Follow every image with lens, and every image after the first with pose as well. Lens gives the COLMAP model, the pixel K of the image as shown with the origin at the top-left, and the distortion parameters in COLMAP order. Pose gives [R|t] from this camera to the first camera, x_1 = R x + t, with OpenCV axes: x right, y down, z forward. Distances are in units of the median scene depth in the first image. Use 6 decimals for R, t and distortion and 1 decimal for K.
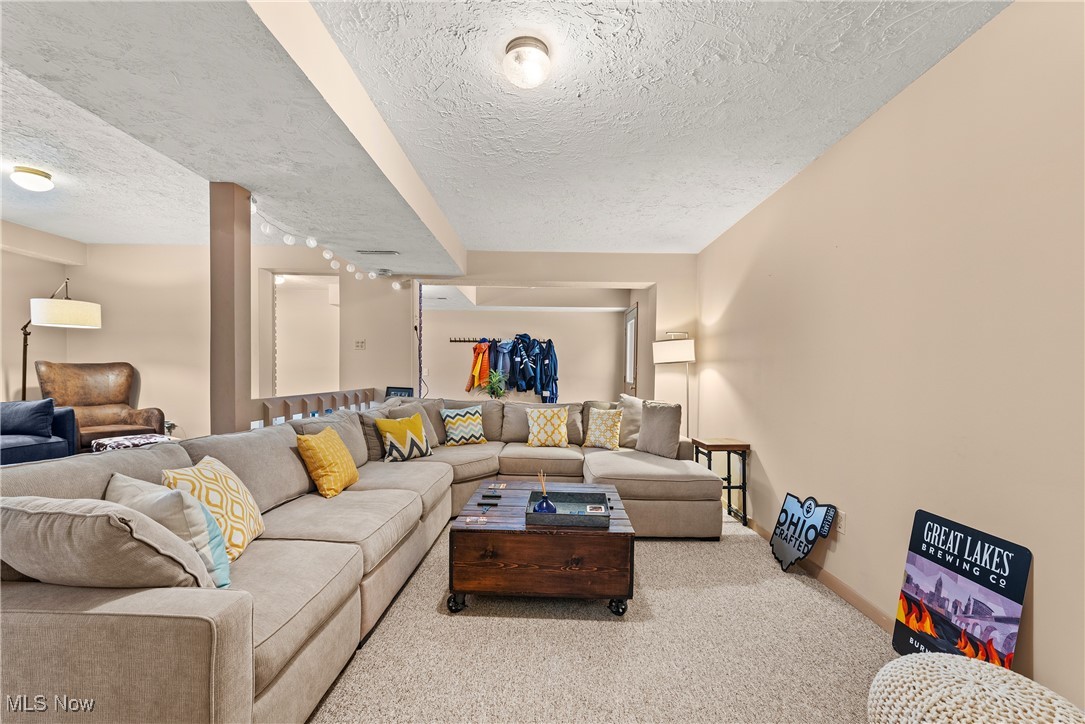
lens RADIAL K [[448.3, 0, 545.2], [0, 448.3, 388.2], [0, 0, 1]] dist [0.013205, -0.003269]
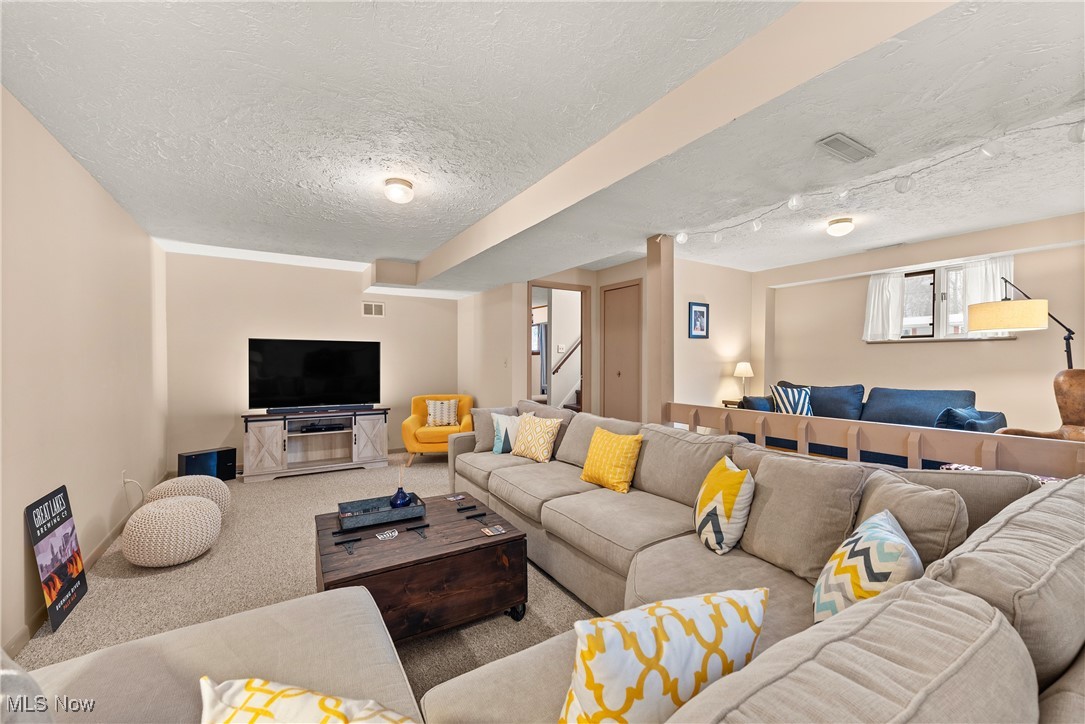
lens RADIAL K [[425.7, 0, 540.5], [0, 425.7, 366.4], [0, 0, 1]] dist [0.015152, -0.003959]
pose [[-0.847429, -0.006710, -0.530866, 0.166555], [-0.028755, 0.999032, 0.033276, -0.070637], [0.530129, 0.043464, -0.846802, 1.262018]]
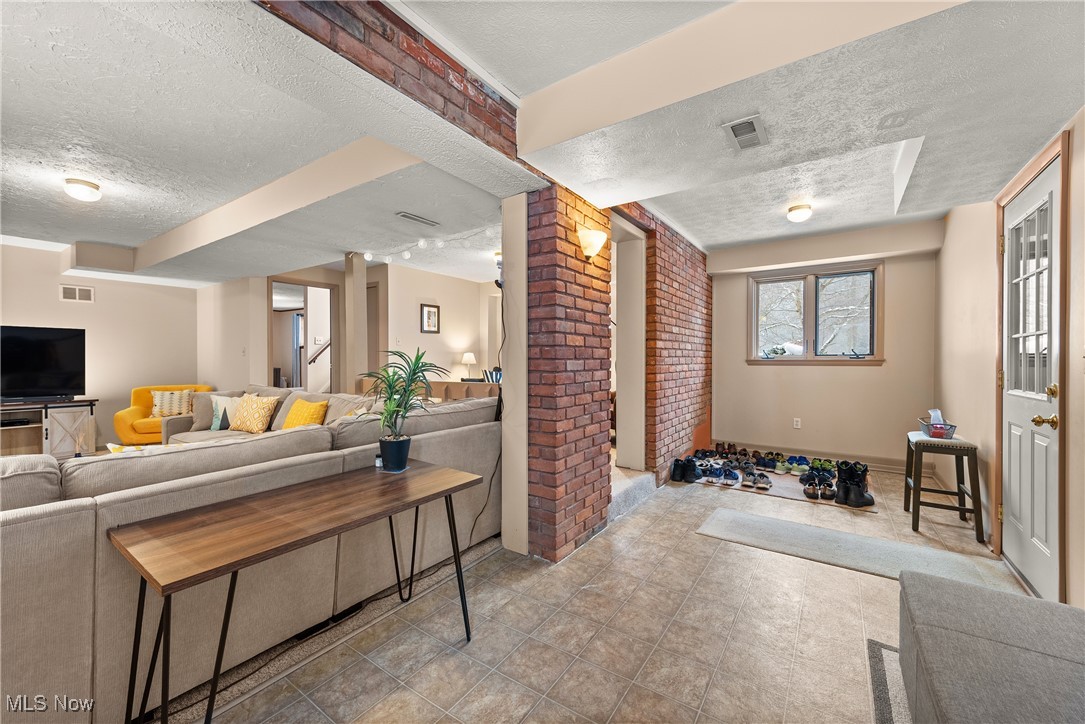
lens RADIAL K [[425.7, 0, 540.2], [0, 425.7, 359.8], [0, 0, 1]] dist [0.015152, -0.003959]
pose [[-0.569338, -0.010248, -0.822040, 0.160394], [-0.033834, 0.999367, 0.010974, -0.057106], [0.821407, 0.034061, -0.569324, 1.671735]]
